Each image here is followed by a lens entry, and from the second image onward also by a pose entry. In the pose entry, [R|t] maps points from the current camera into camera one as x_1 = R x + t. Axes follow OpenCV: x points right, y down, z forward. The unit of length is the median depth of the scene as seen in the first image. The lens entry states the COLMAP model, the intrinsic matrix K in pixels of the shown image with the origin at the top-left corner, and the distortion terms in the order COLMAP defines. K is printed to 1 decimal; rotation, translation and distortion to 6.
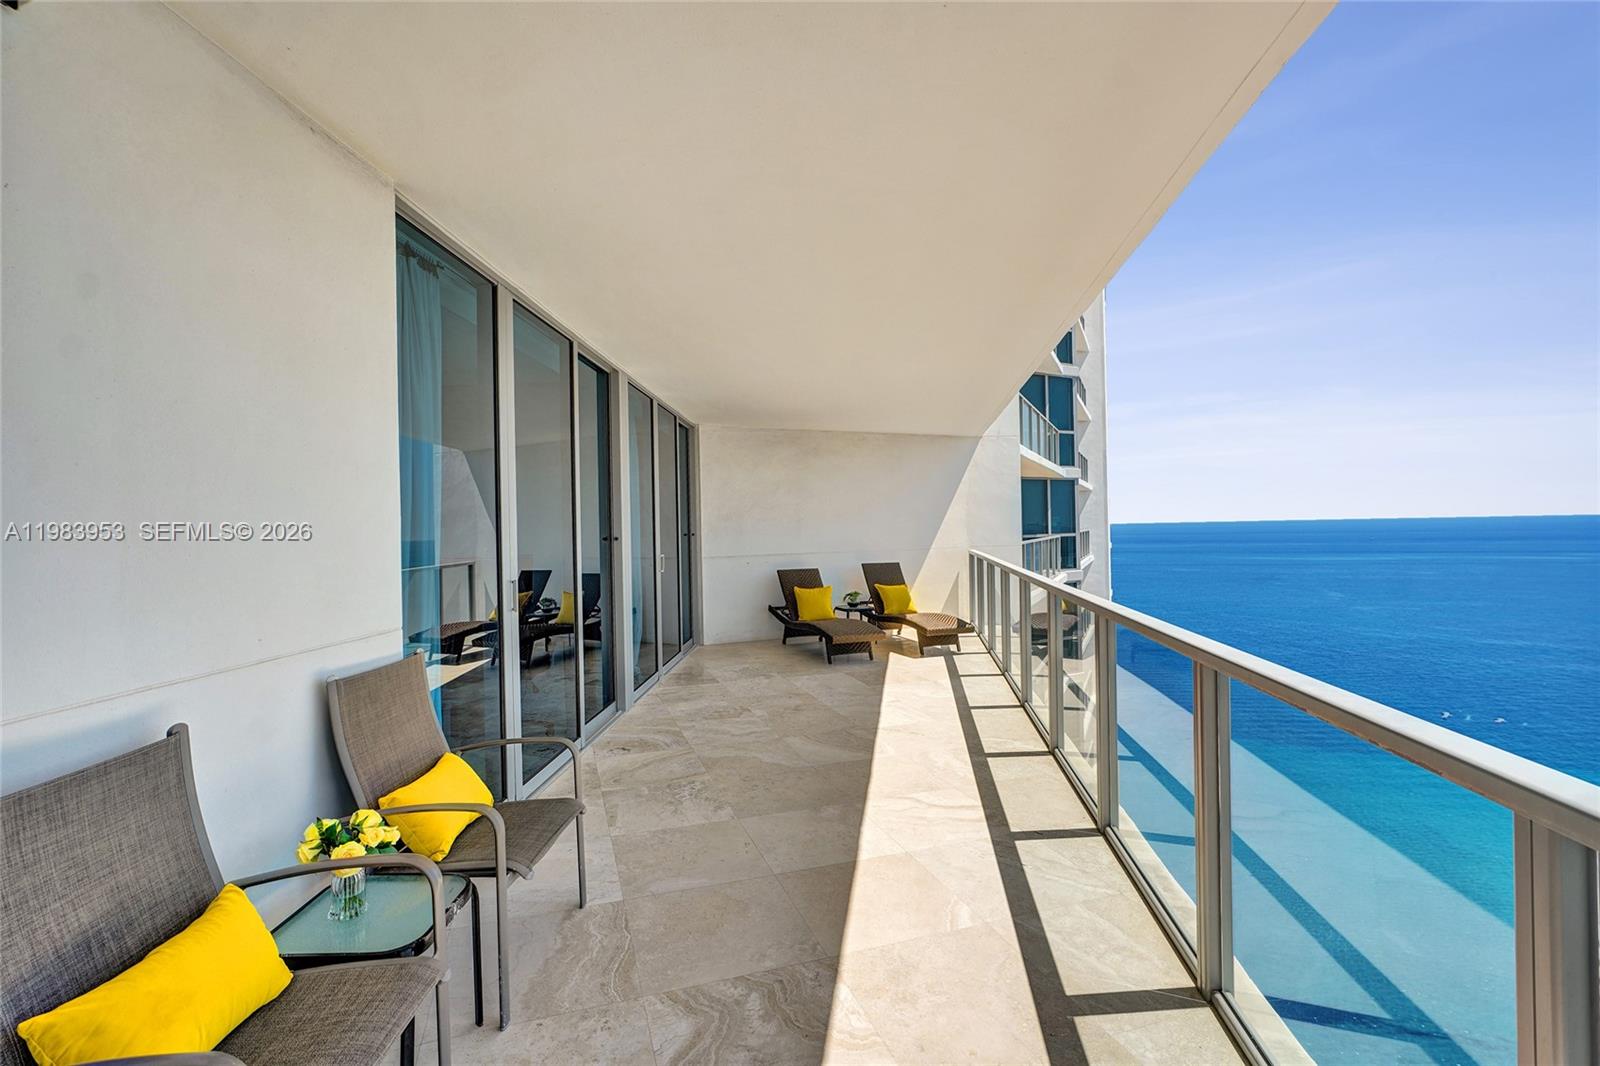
lens RADIAL K [[692.0, 0, 799.0], [0, 692.0, 541.1], [0, 0, 1]] dist [0.008350, 0.000872]
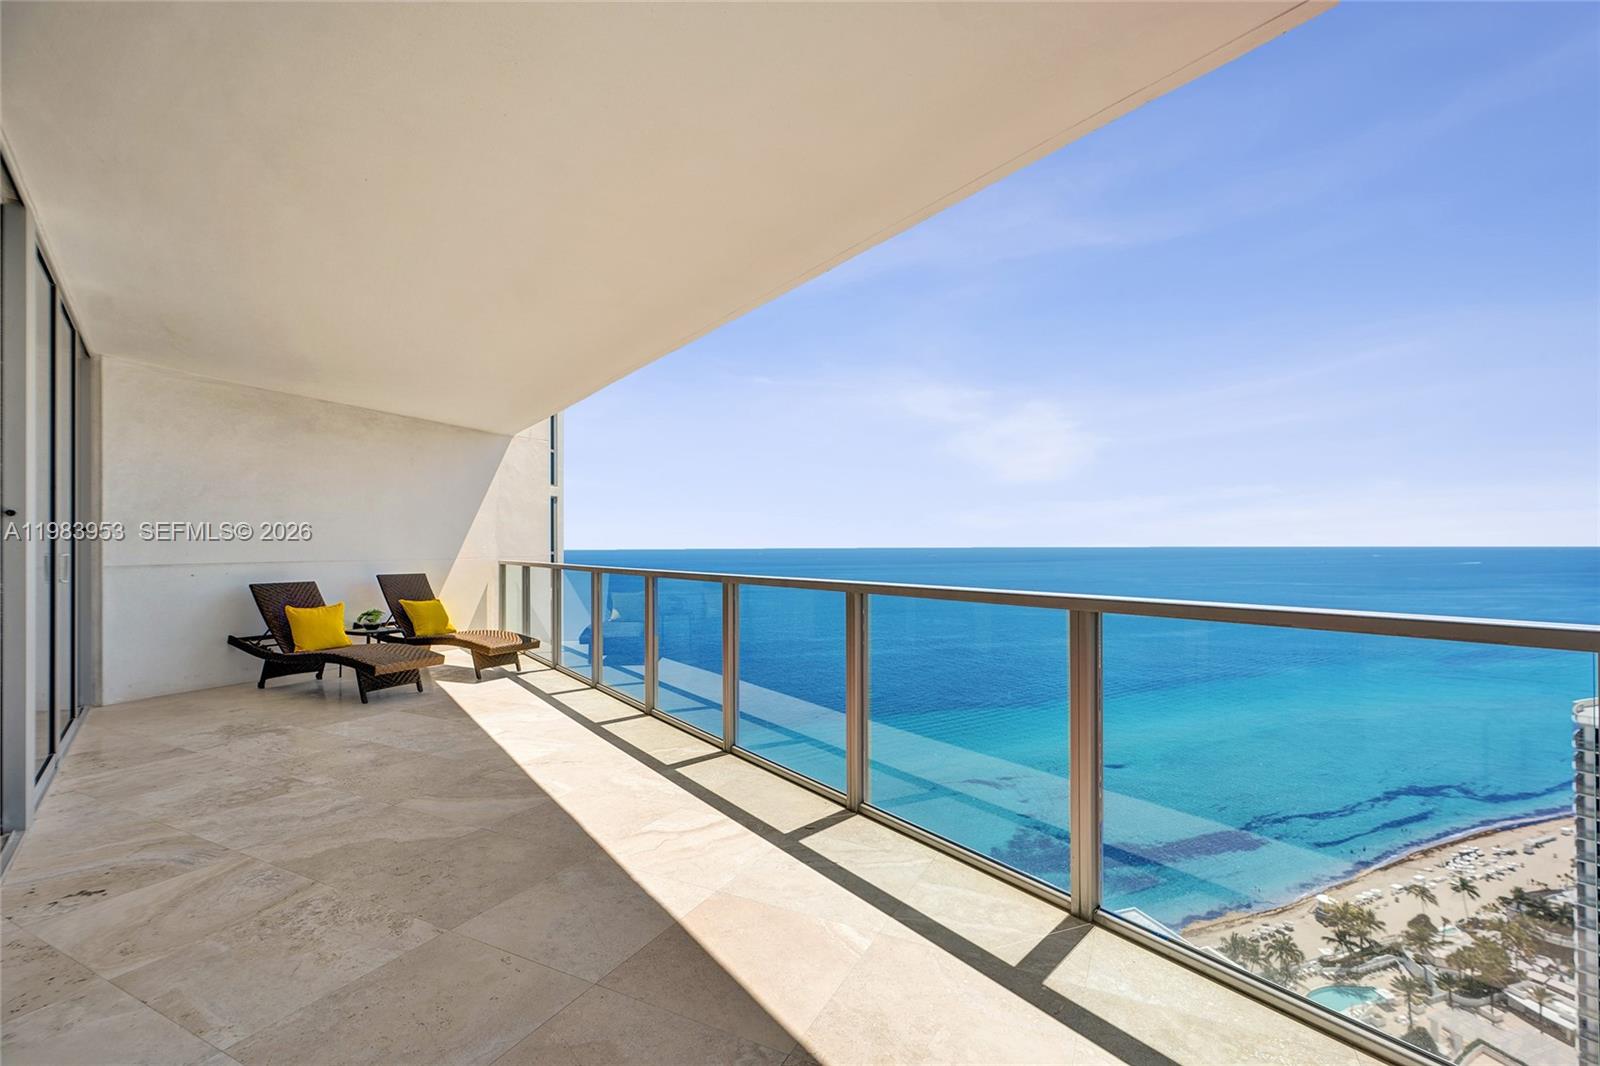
lens RADIAL K [[692.0, 0, 799.0], [0, 692.0, 541.1], [0, 0, 1]] dist [0.008350, 0.000872]
pose [[0.734995, 0.022468, 0.677700, -0.110651], [-0.001206, 0.999493, -0.031829, 0.022388], [-0.678071, 0.022577, 0.734649, 0.111480]]
